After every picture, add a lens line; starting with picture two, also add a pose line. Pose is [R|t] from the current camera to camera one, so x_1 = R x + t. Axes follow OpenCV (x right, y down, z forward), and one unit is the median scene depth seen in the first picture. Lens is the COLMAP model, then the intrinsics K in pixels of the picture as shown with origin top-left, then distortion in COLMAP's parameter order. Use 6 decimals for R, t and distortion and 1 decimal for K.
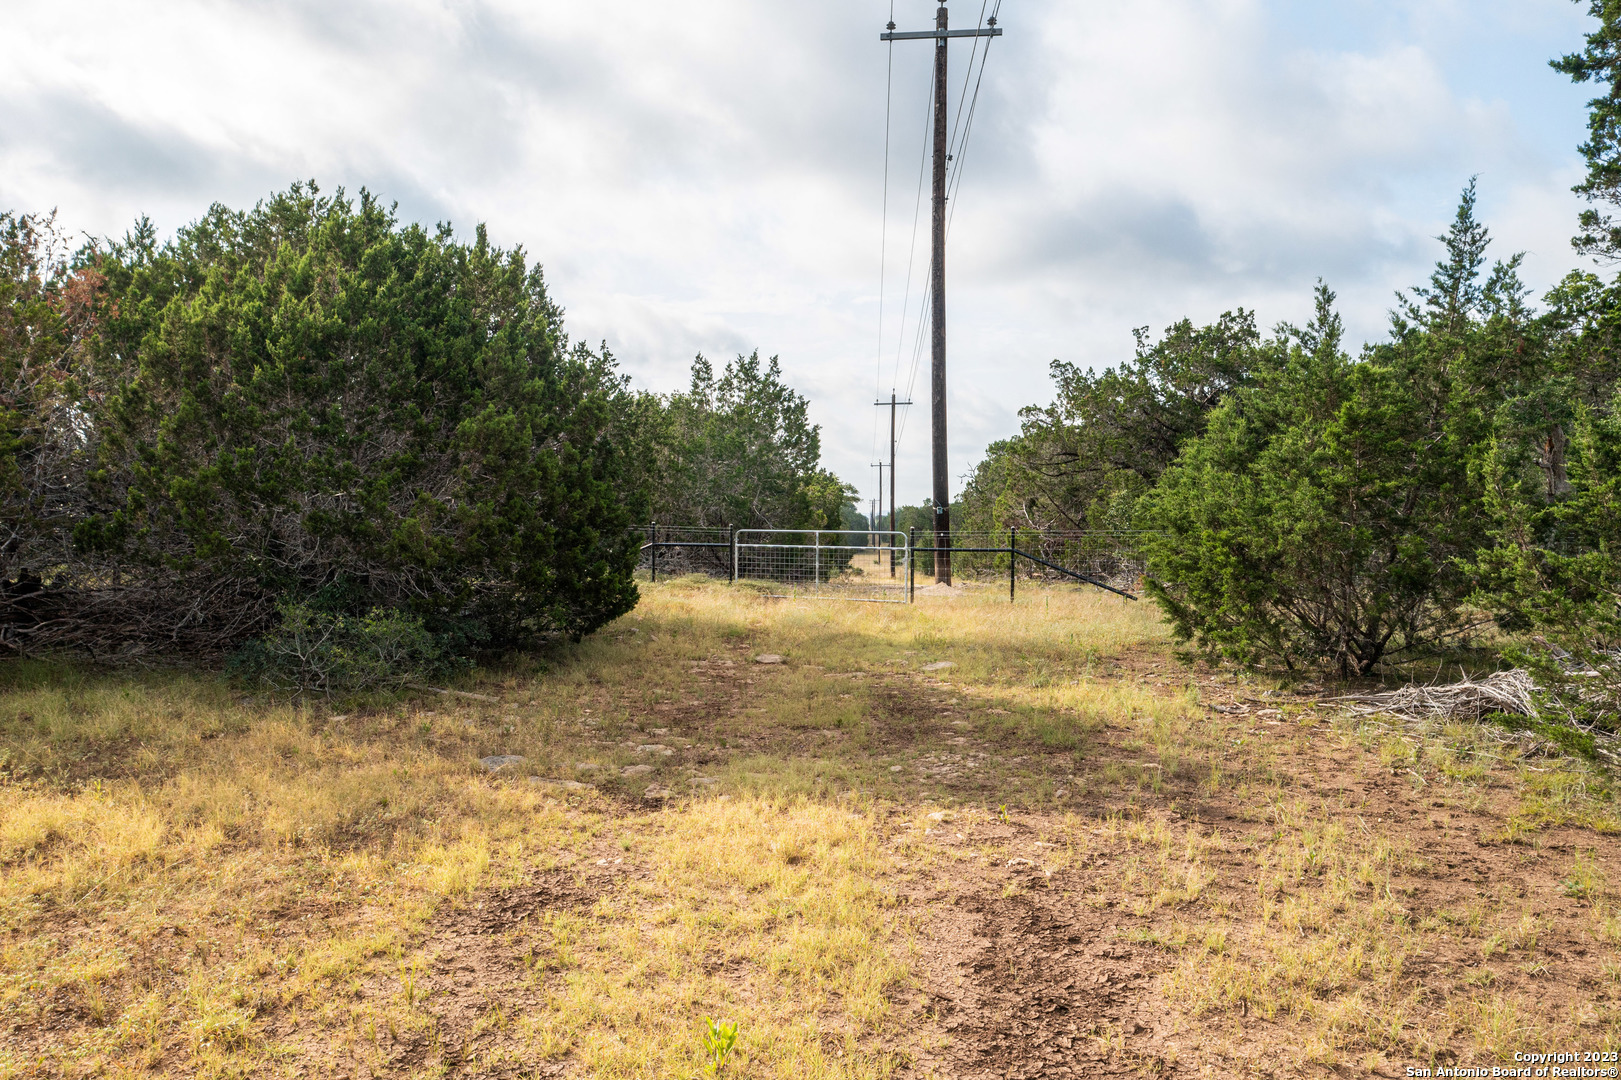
lens RADIAL K [[1311.4, 0, 810.9], [0, 1311.4, 541.4], [0, 0, 1]] dist [-0.007777, 0.037002]
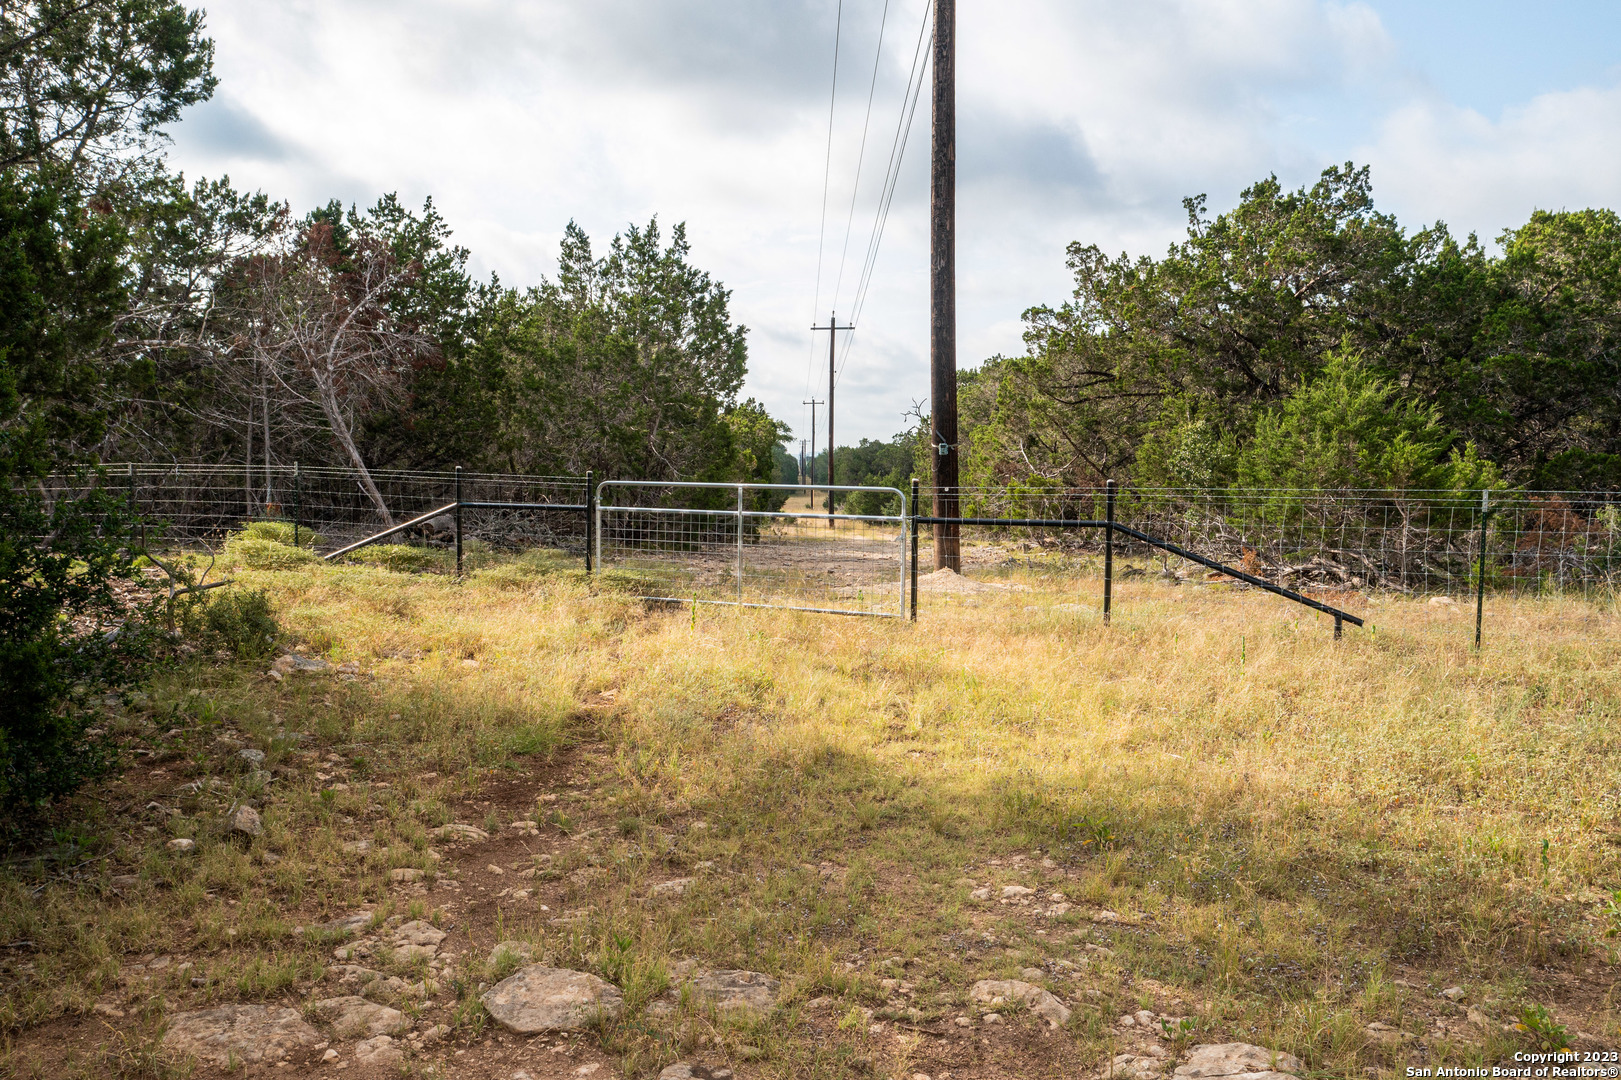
lens RADIAL K [[1311.4, 0, 818.2], [0, 1311.4, 535.6], [0, 0, 1]] dist [-0.007777, 0.037002]
pose [[0.998198, 0.001834, 0.059980, 0.003173], [-0.004283, 0.999161, 0.040733, -0.006195], [-0.059855, -0.040916, 0.997368, 0.296266]]
